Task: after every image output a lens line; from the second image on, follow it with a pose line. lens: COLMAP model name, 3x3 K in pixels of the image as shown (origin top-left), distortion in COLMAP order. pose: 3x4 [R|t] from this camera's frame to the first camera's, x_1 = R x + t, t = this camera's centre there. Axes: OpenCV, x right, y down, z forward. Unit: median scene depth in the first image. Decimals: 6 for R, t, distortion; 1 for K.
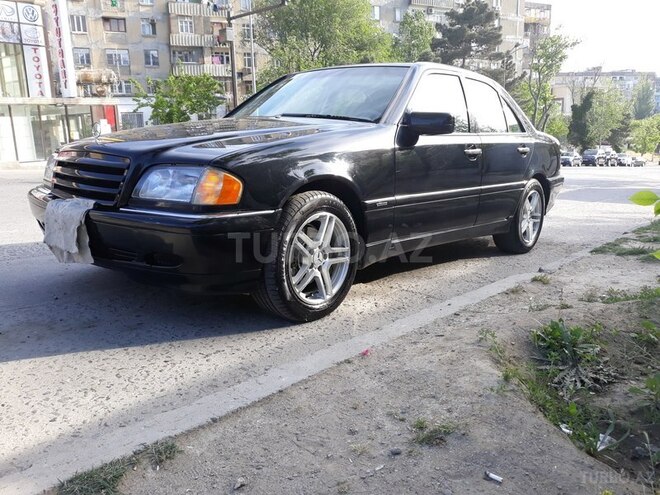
lens RADIAL K [[544.7, 0, 332.6], [0, 544.7, 244.6], [0, 0, 1]] dist [-0.011577, 0.009665]
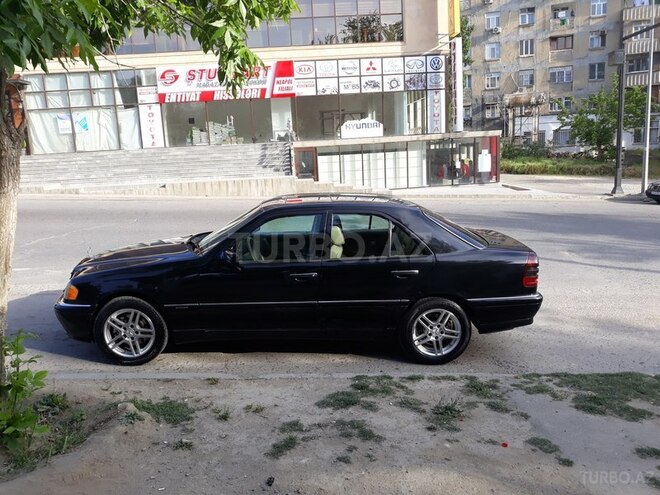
lens RADIAL K [[544.7, 0, 329.1], [0, 544.7, 249.1], [0, 0, 1]] dist [-0.011577, 0.009665]
pose [[0.685534, 0.119788, -0.718118, 0.078130], [-0.123363, 0.991220, 0.047578, -0.019320], [0.717512, 0.055973, 0.694293, 0.008322]]
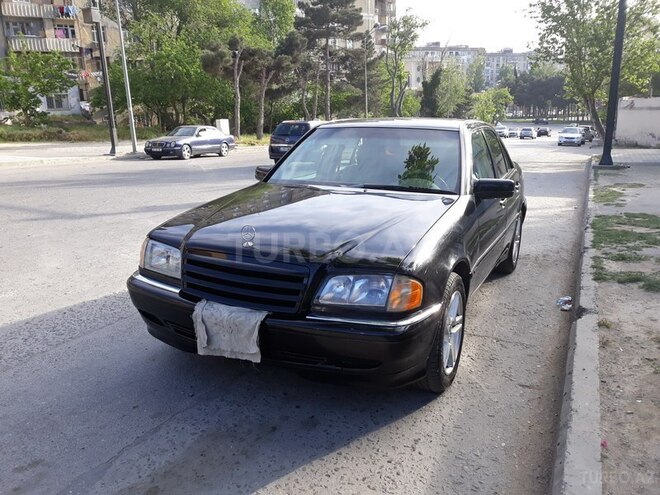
lens RADIAL K [[544.7, 0, 329.1], [0, 544.7, 245.2], [0, 0, 1]] dist [-0.011577, 0.009665]
pose [[0.968423, -0.071465, 0.238852, -0.023199], [0.060250, 0.996725, 0.053939, -0.010172], [-0.241925, -0.037845, 0.969557, -0.000606]]
